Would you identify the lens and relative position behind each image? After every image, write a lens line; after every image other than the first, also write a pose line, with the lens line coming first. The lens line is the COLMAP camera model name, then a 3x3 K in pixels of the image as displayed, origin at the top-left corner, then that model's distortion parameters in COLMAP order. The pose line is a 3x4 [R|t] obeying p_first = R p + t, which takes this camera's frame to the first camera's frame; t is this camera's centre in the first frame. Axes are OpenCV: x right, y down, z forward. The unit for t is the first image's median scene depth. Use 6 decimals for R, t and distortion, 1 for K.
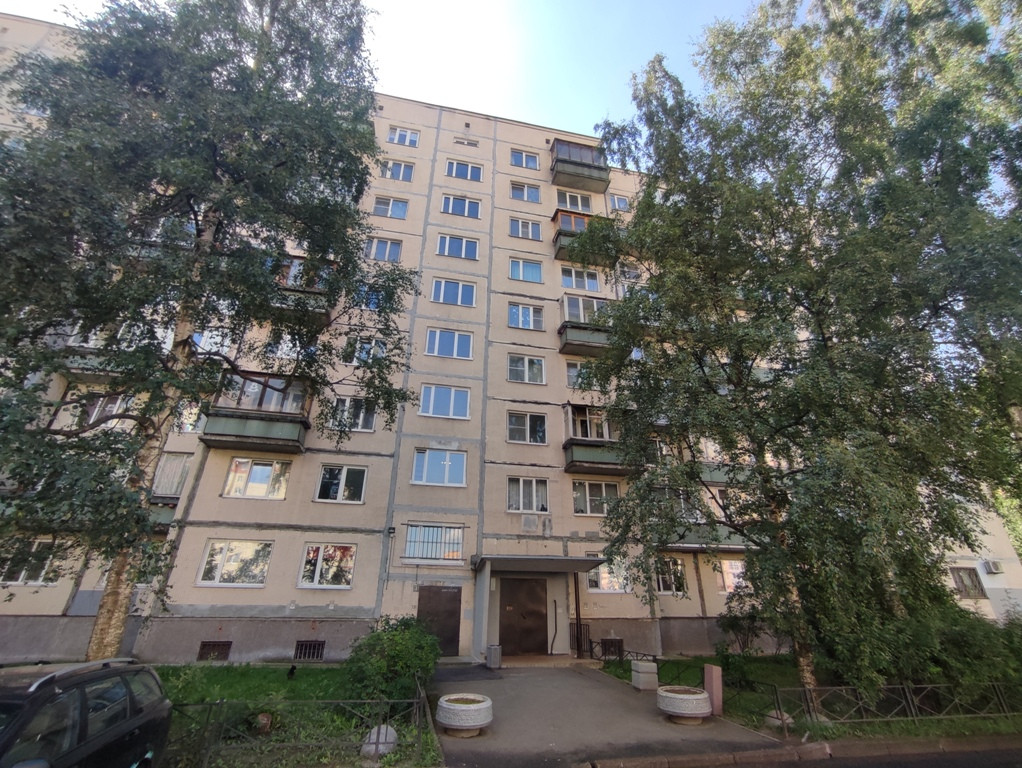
lens RADIAL K [[462.2, 0, 509.9], [0, 462.2, 380.1], [0, 0, 1]] dist [-0.046014, 0.035057]
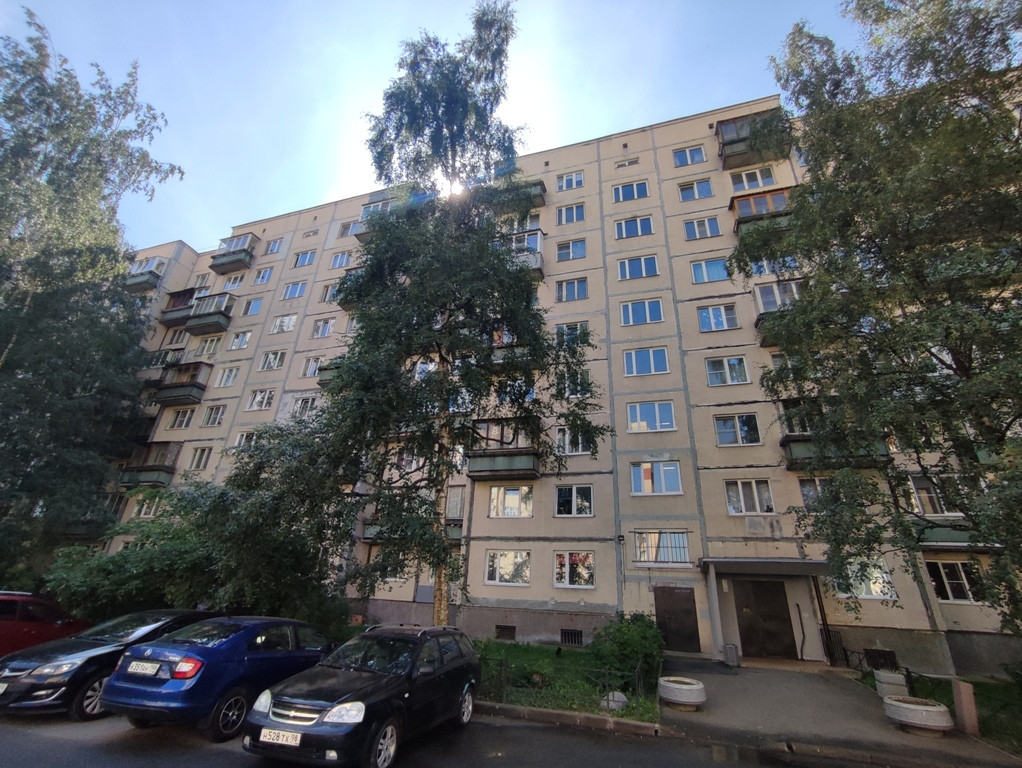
lens RADIAL K [[462.2, 0, 509.9], [0, 462.2, 380.1], [0, 0, 1]] dist [-0.046014, 0.035057]
pose [[0.866681, -0.186593, -0.462652, 0.102026], [0.188399, 0.981160, -0.042787, -0.061384], [0.461920, -0.050081, 0.885507, -0.121630]]
